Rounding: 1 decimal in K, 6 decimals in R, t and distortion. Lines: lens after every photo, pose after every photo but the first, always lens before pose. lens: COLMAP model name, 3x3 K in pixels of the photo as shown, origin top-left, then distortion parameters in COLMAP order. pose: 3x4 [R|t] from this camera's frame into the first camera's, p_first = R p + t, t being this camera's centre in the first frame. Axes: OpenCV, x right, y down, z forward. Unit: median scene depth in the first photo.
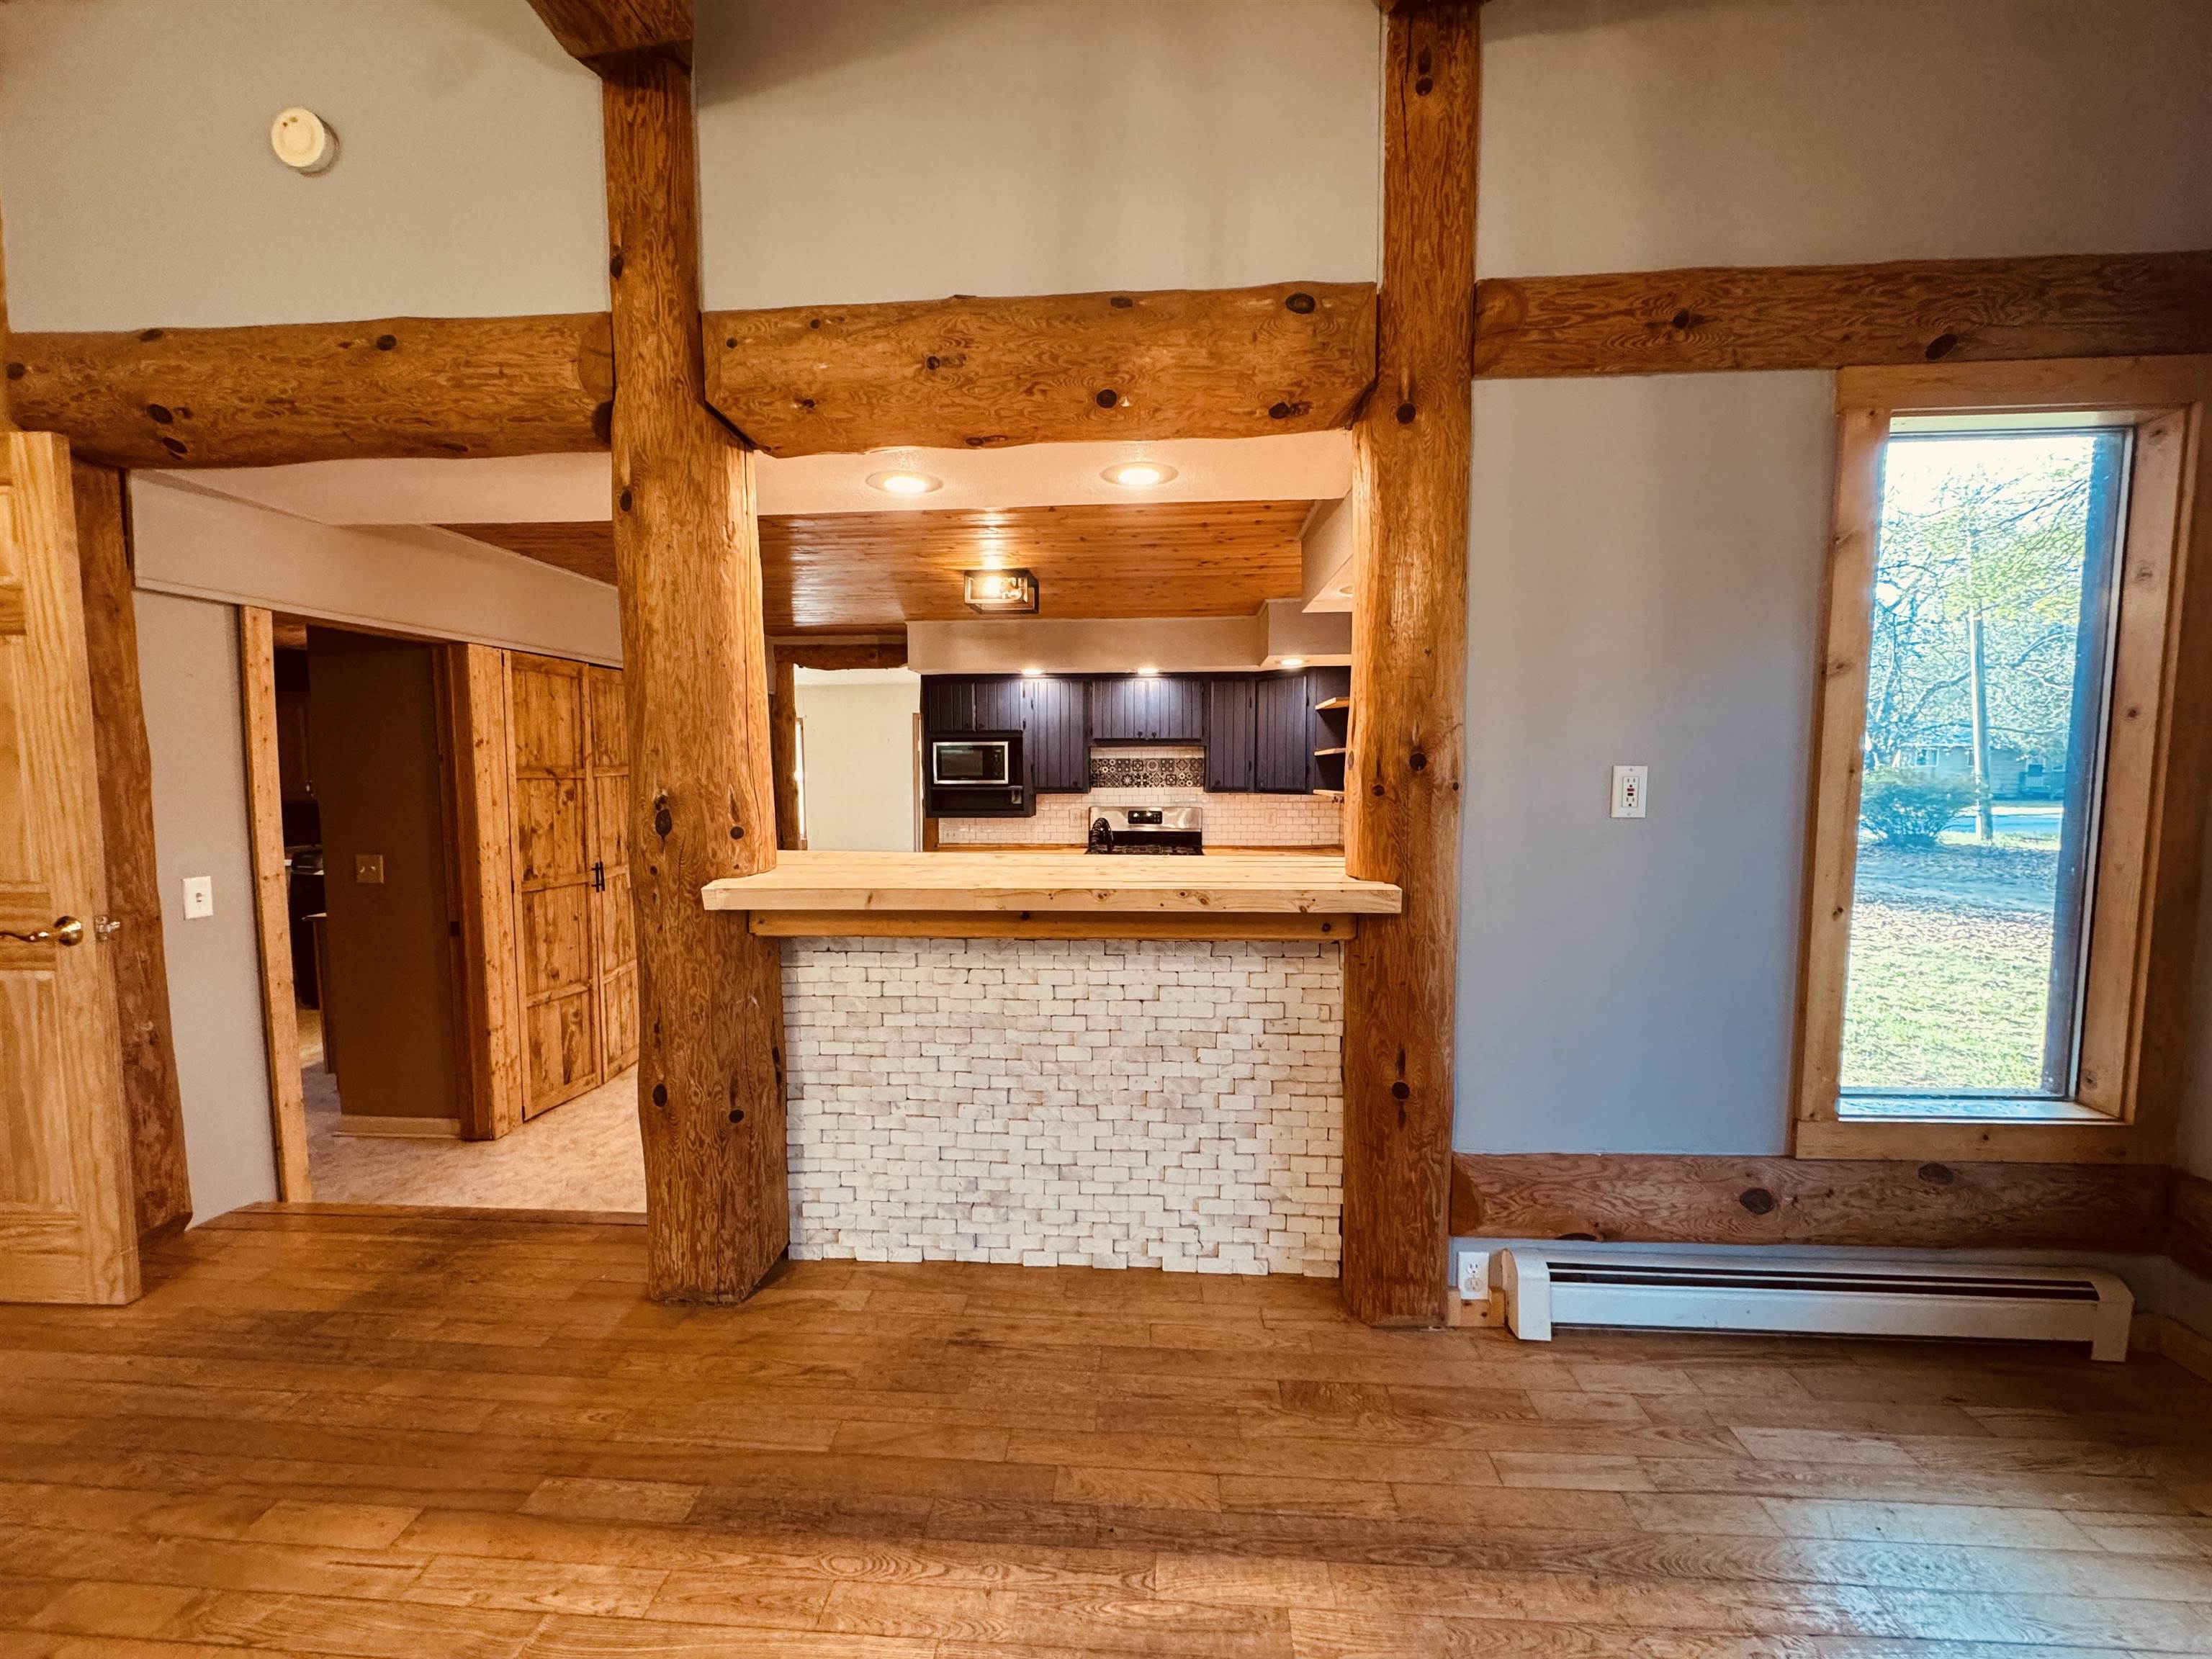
lens RADIAL K [[877.8, 0, 1103.7], [0, 877.8, 828.8], [0, 0, 1]] dist [-0.003934, 0.000516]
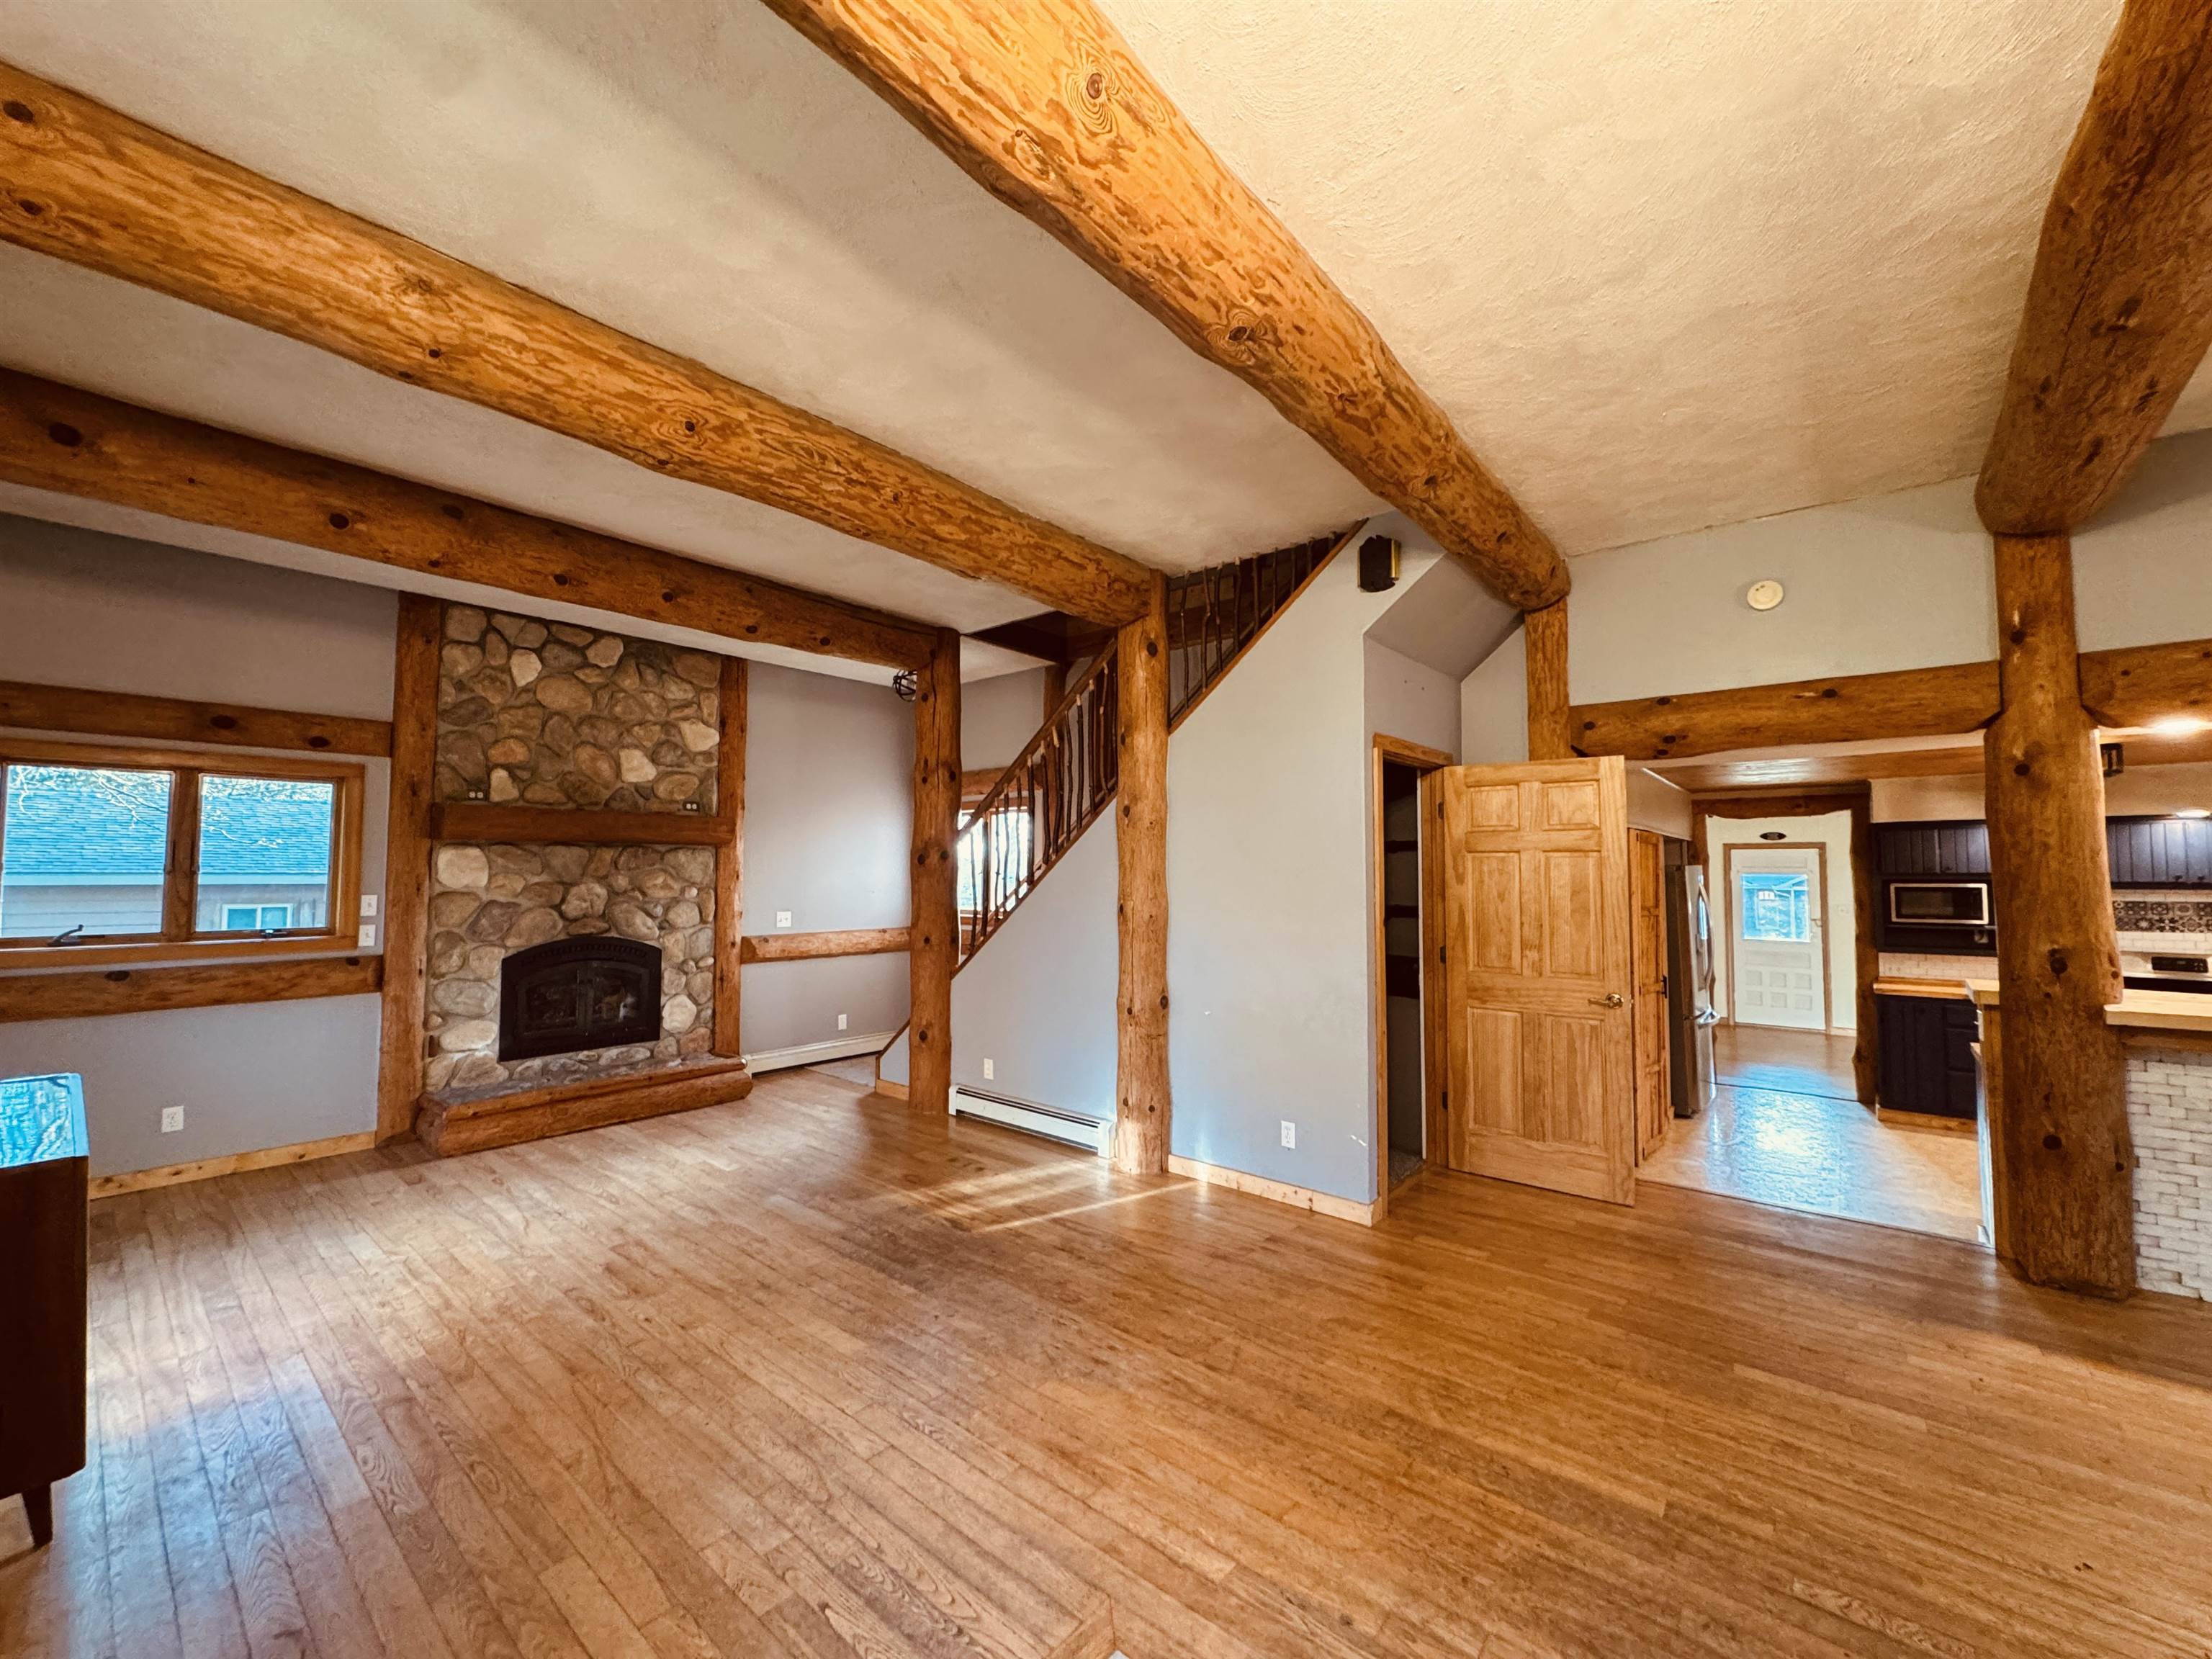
lens RADIAL K [[877.8, 0, 1104.5], [0, 877.8, 828.5], [0, 0, 1]] dist [-0.003934, 0.000516]
pose [[0.804299, -0.025828, -0.593663, -0.496885], [-0.049419, 0.992687, -0.110141, 0.003226], [0.592166, 0.117924, 0.797140, -0.693738]]
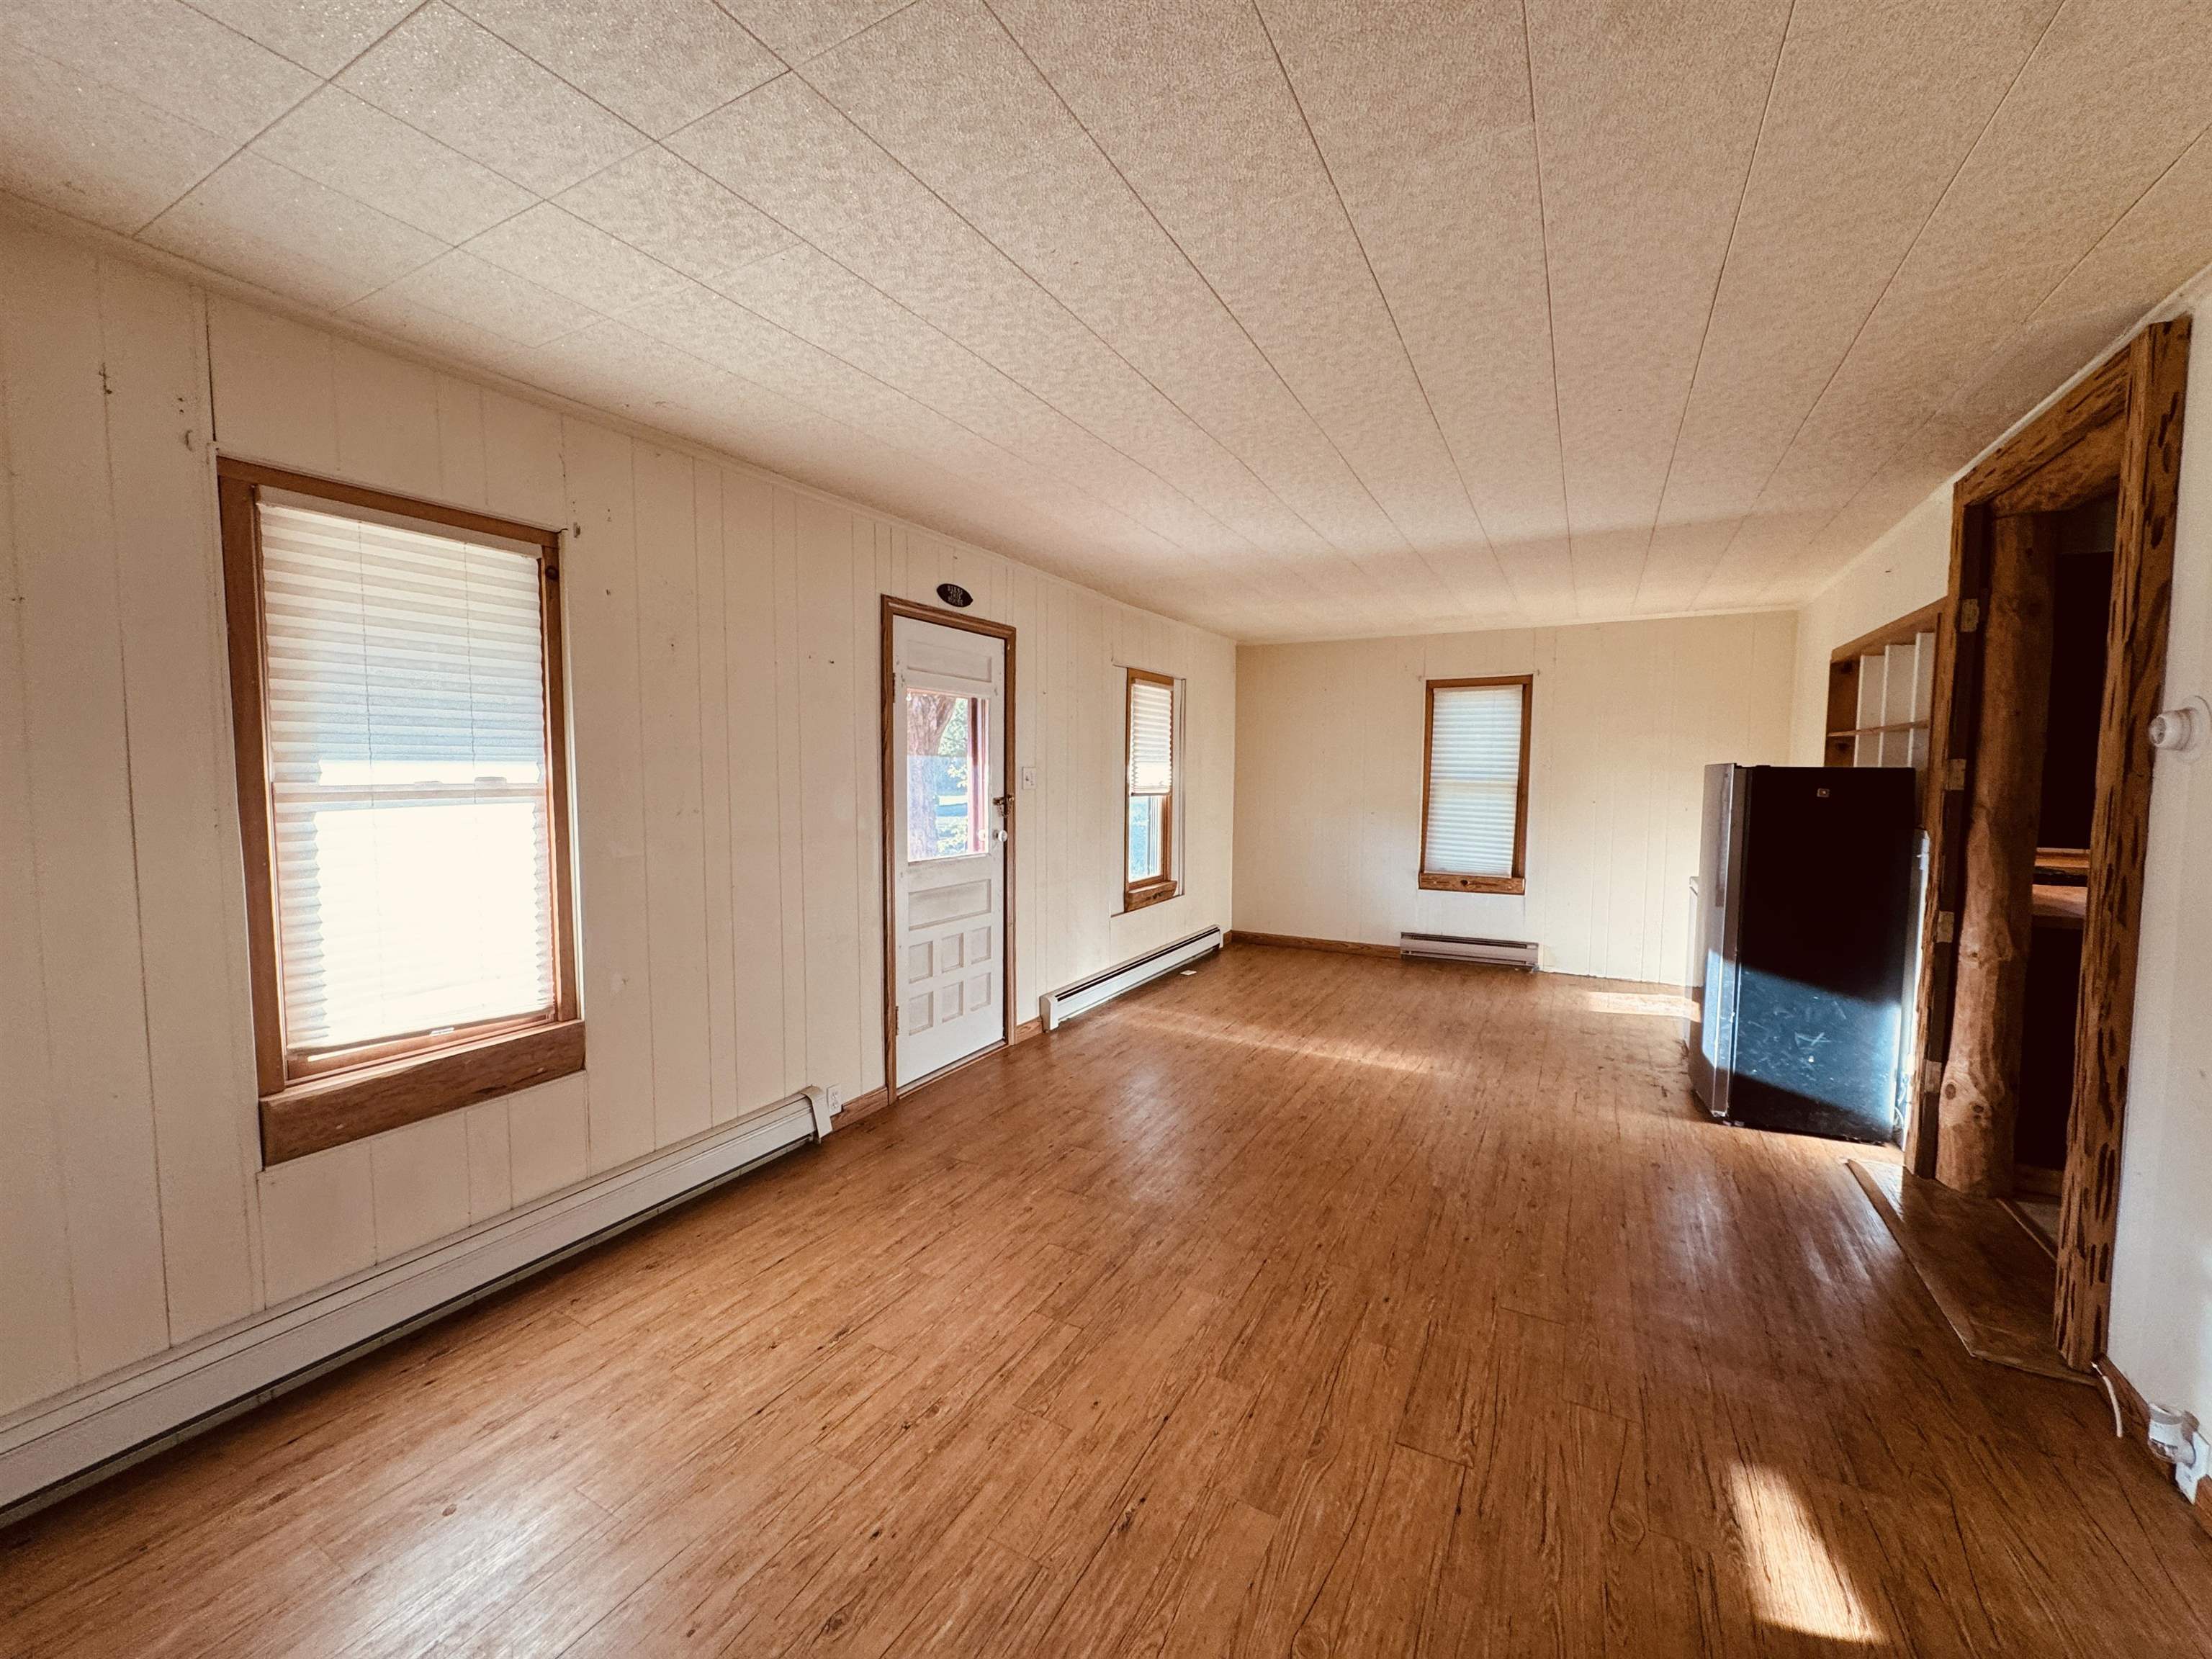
lens RADIAL K [[877.8, 0, 1106.7], [0, 877.8, 833.4], [0, 0, 1]] dist [-0.003934, 0.000516]
pose [[0.425495, -0.062860, 0.902775, -1.321104], [0.063868, 0.997183, 0.039332, -0.111645], [-0.902704, 0.040923, 0.428311, 1.989490]]
